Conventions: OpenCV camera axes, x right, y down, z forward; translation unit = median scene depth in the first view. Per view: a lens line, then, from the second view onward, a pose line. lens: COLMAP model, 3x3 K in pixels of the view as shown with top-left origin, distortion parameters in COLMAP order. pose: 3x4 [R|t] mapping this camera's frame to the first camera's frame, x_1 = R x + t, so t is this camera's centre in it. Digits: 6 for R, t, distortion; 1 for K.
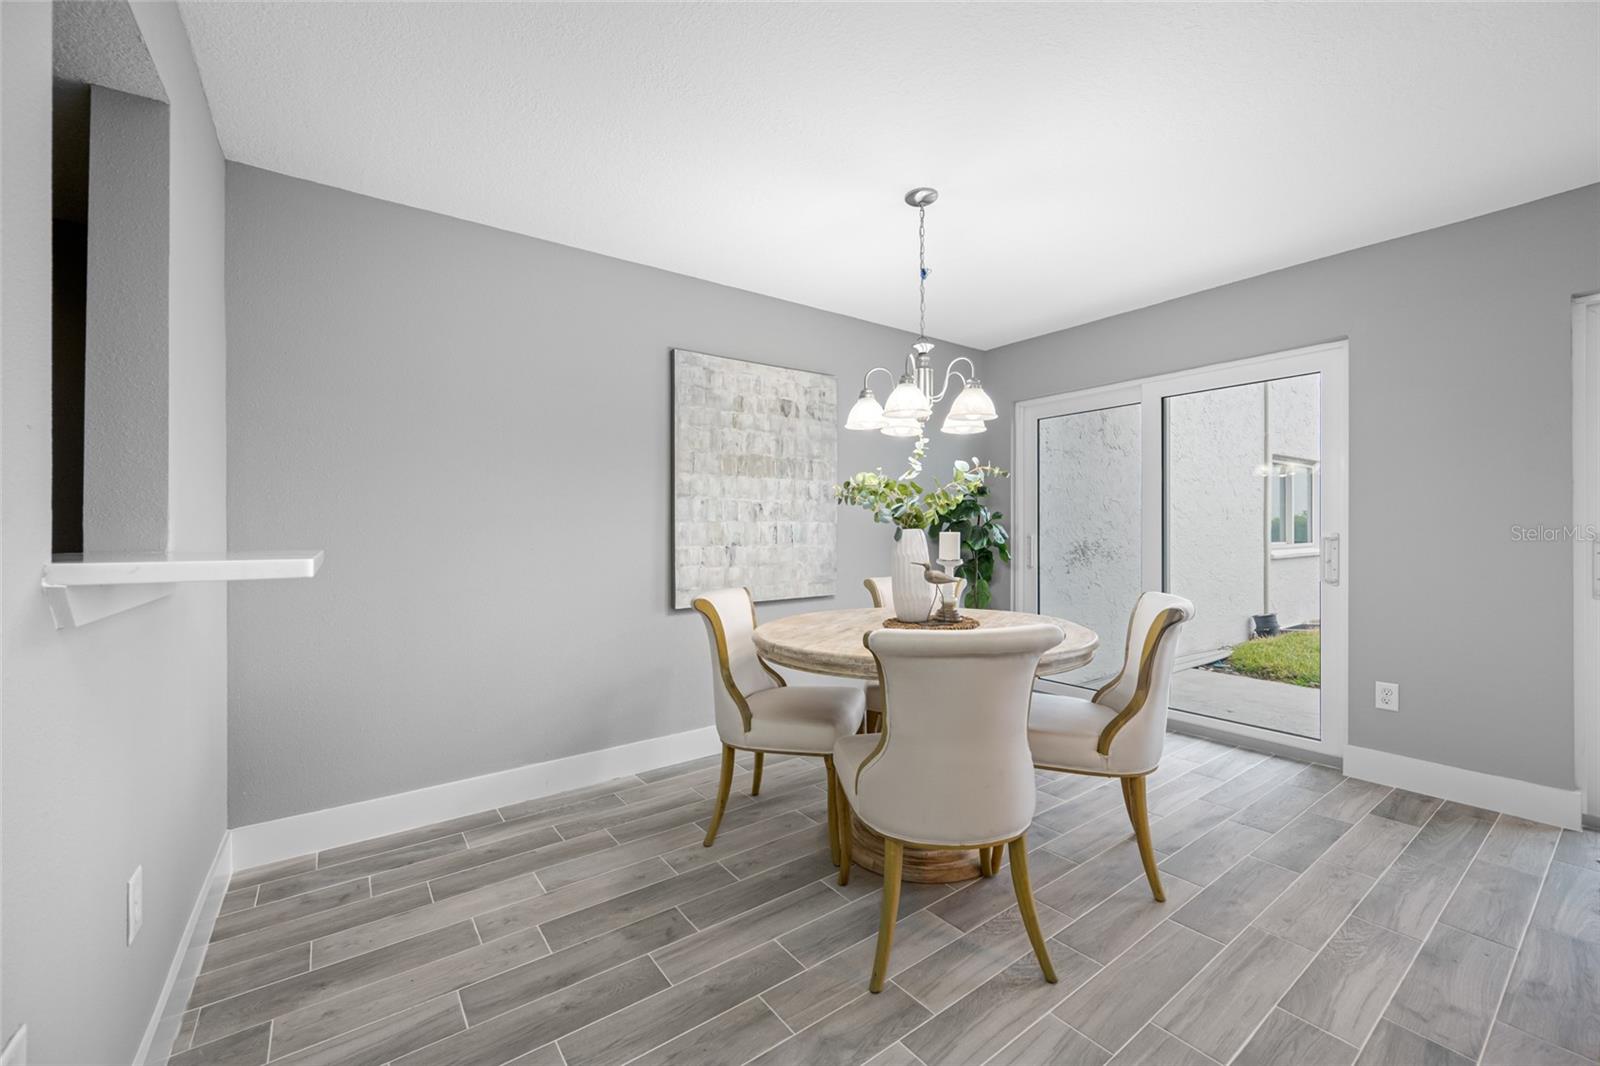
lens RADIAL K [[632.4, 0, 796.7], [0, 632.4, 530.2], [0, 0, 1]] dist [-0.002333, 0.000419]
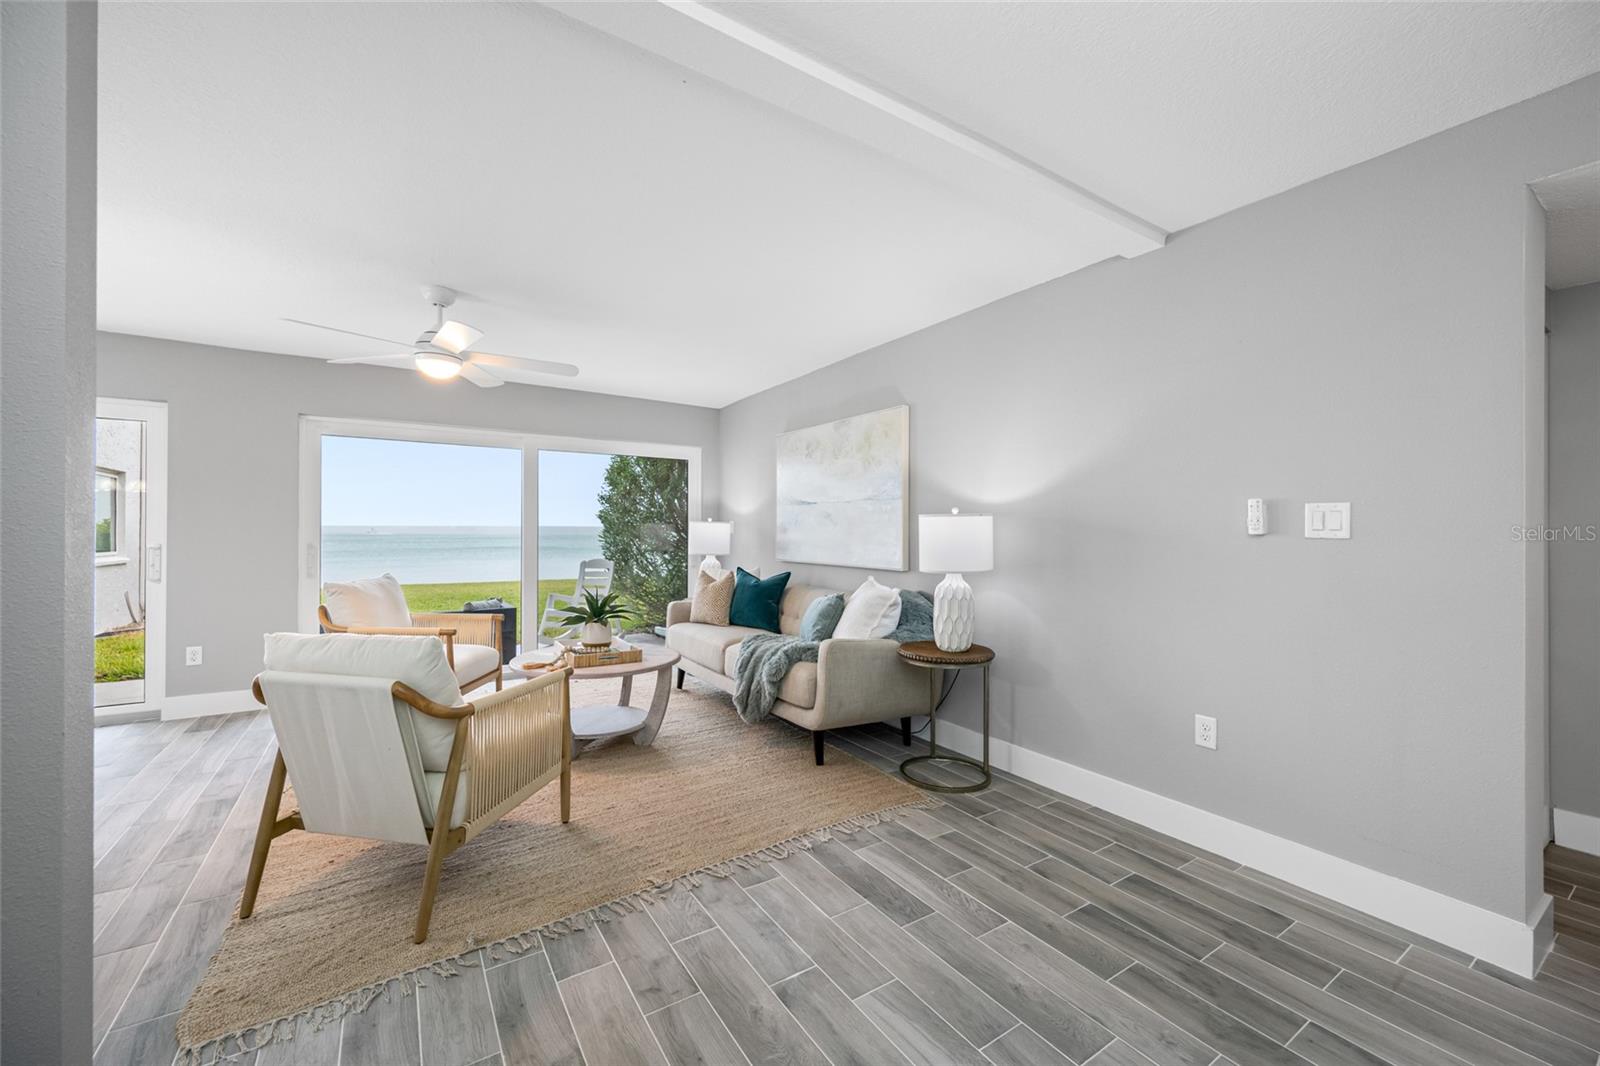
lens RADIAL K [[632.4, 0, 808.6], [0, 632.4, 533.6], [0, 0, 1]] dist [-0.002333, 0.000419]
pose [[0.043703, 0.006576, 0.999023, -0.406276], [-0.002029, 0.999977, -0.006493, -0.010516], [-0.999043, -0.001743, 0.043715, -0.422901]]
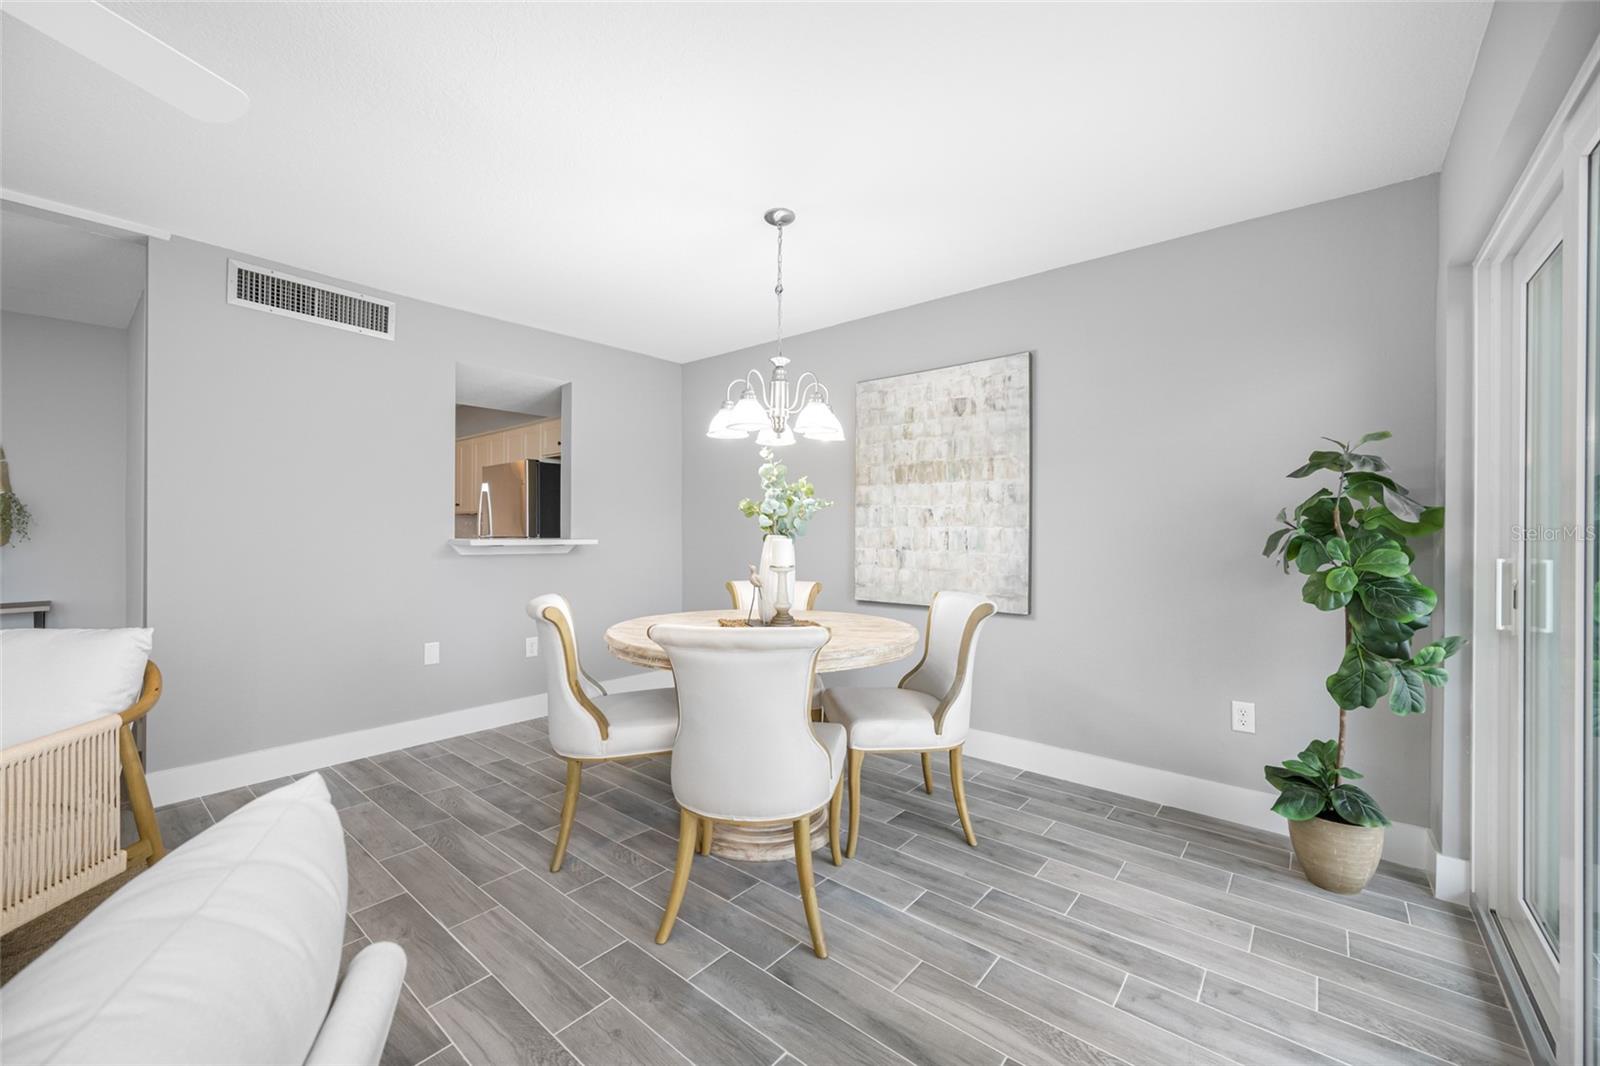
lens RADIAL K [[632.4, 0, 806.4], [0, 632.4, 532.4], [0, 0, 1]] dist [-0.002333, 0.000419]
pose [[0.249676, 0.009337, -0.968284, 0.928194], [-0.008840, 0.999934, 0.007363, -0.011135], [0.968289, 0.006721, 0.249742, 0.595950]]
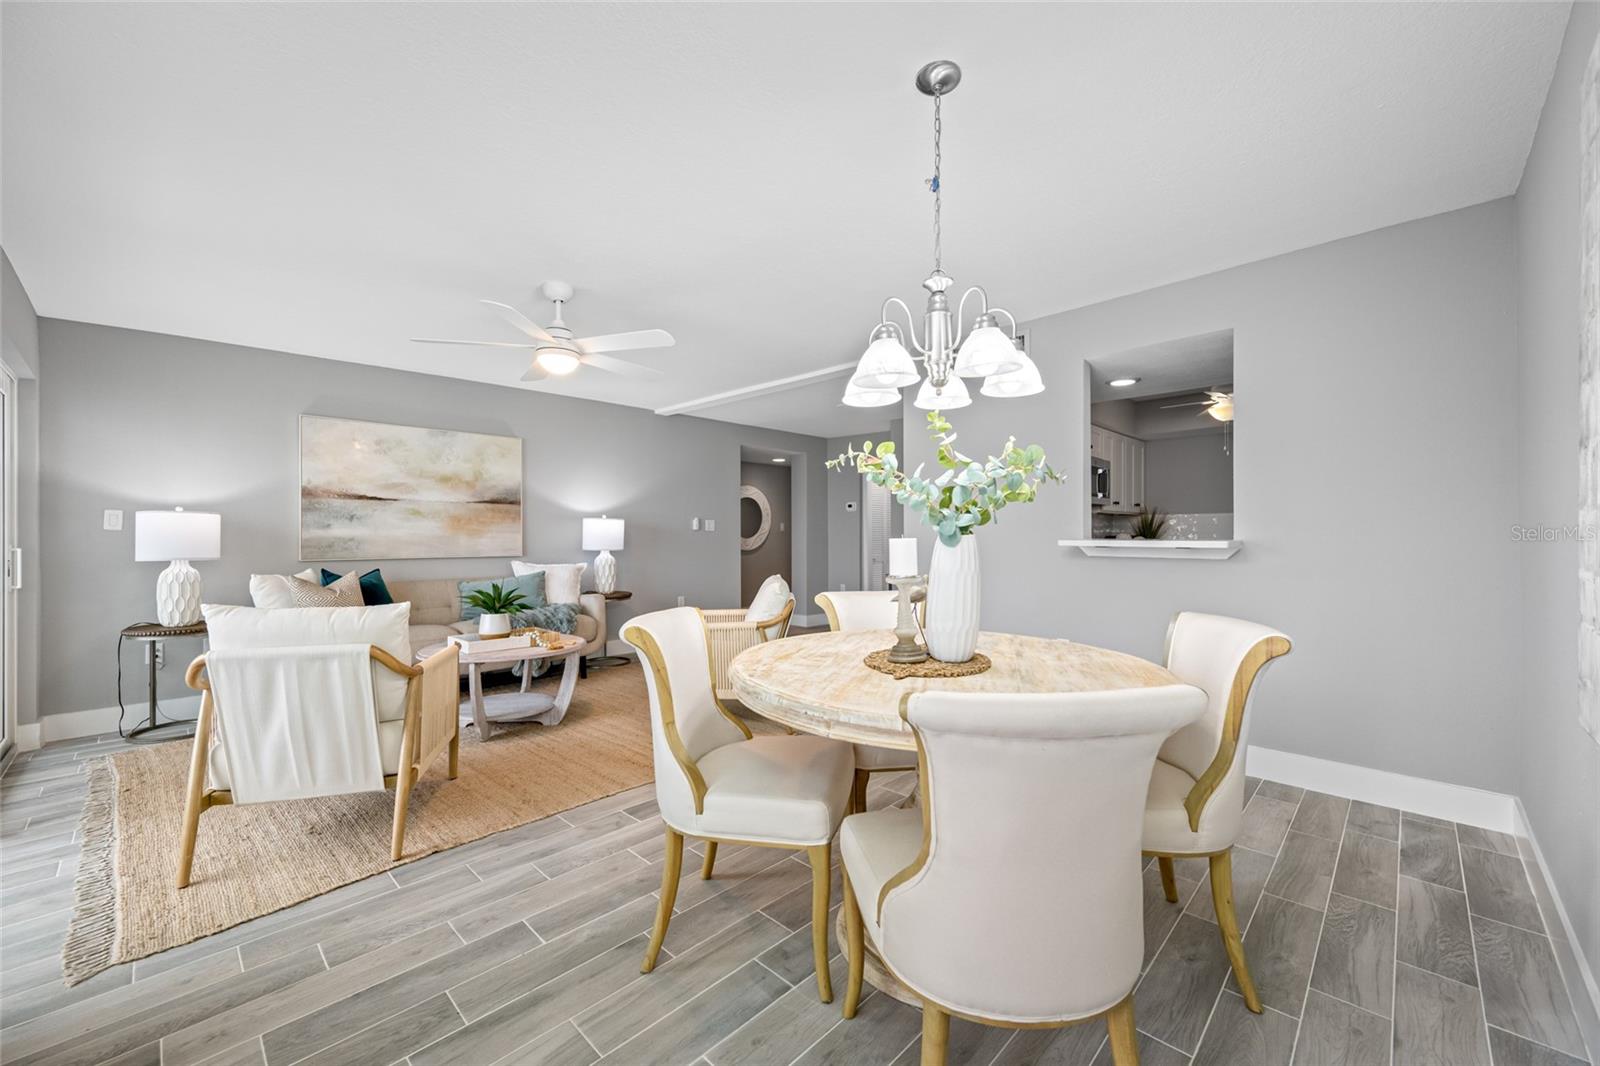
lens RADIAL K [[632.4, 0, 798.4], [0, 632.4, 537.6], [0, 0, 1]] dist [-0.002333, 0.000419]
pose [[-0.985641, 0.011504, -0.168461, 0.365470], [0.010065, 0.999905, 0.009392, -0.005313], [0.168553, 0.007561, -0.985664, 1.285688]]
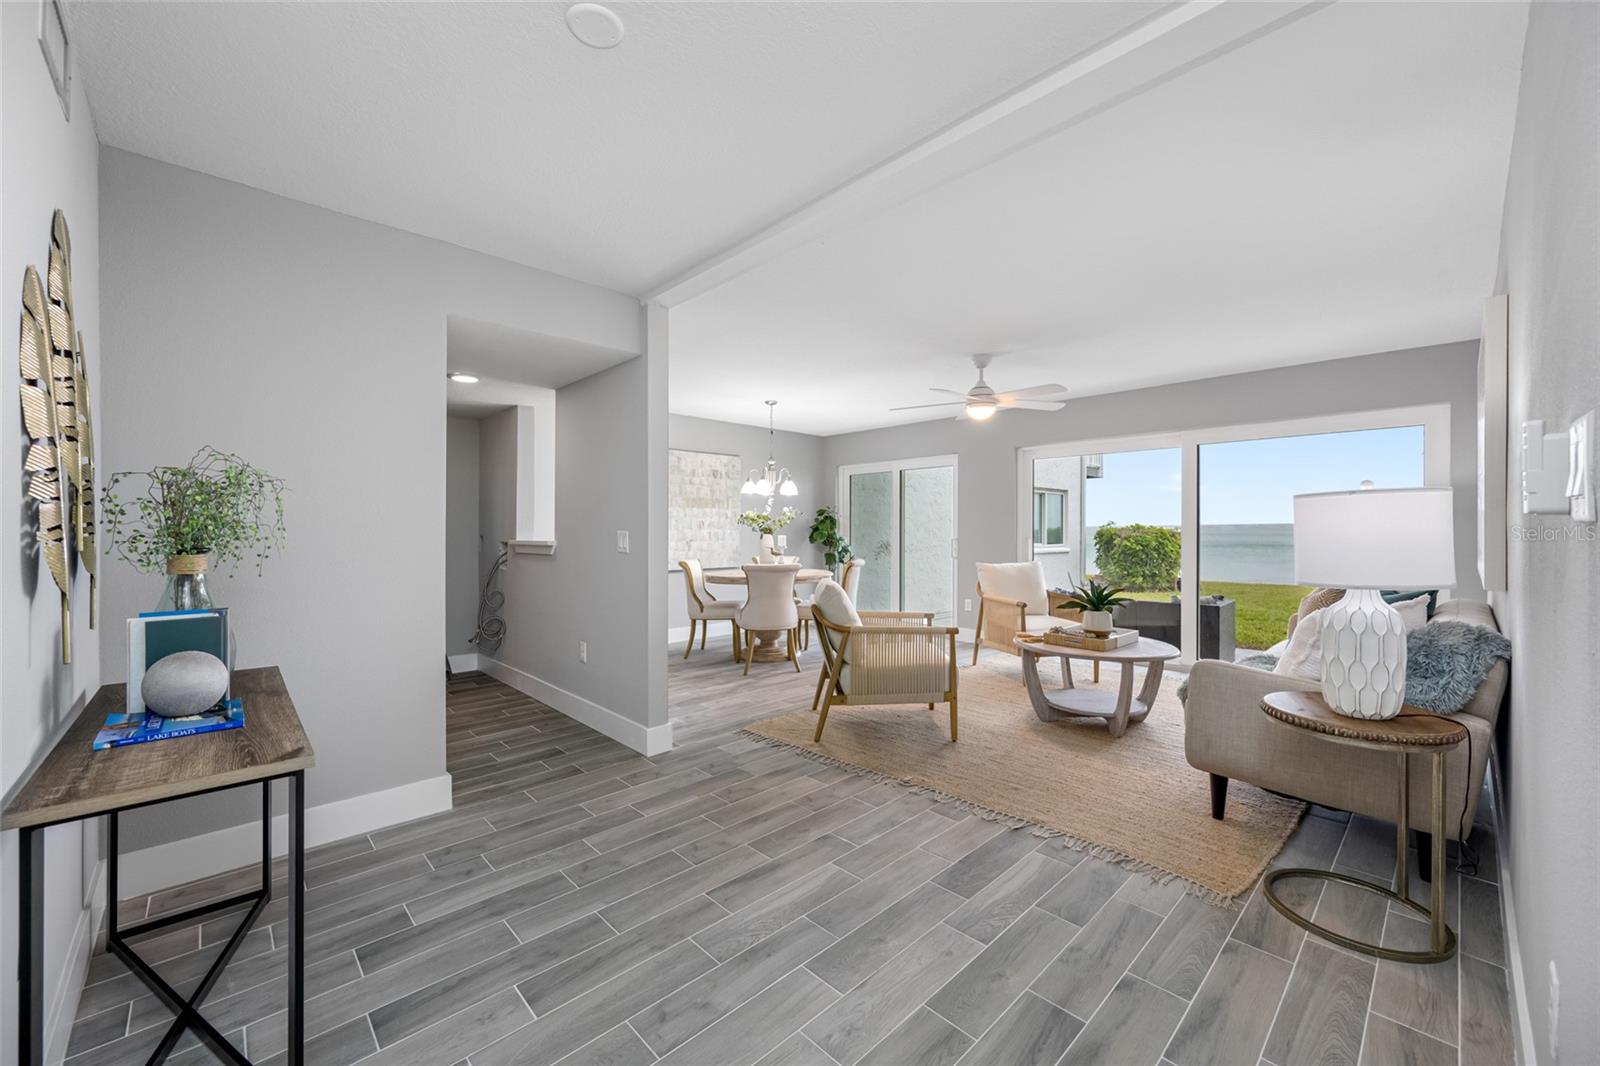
lens RADIAL K [[632.4, 0, 793.0], [0, 632.4, 527.5], [0, 0, 1]] dist [-0.002333, 0.000419]
pose [[0.992667, 0.006237, 0.120717, -0.015191], [-0.005237, 0.999949, -0.008604, -0.005352], [-0.120764, 0.007908, 0.992650, -1.148600]]
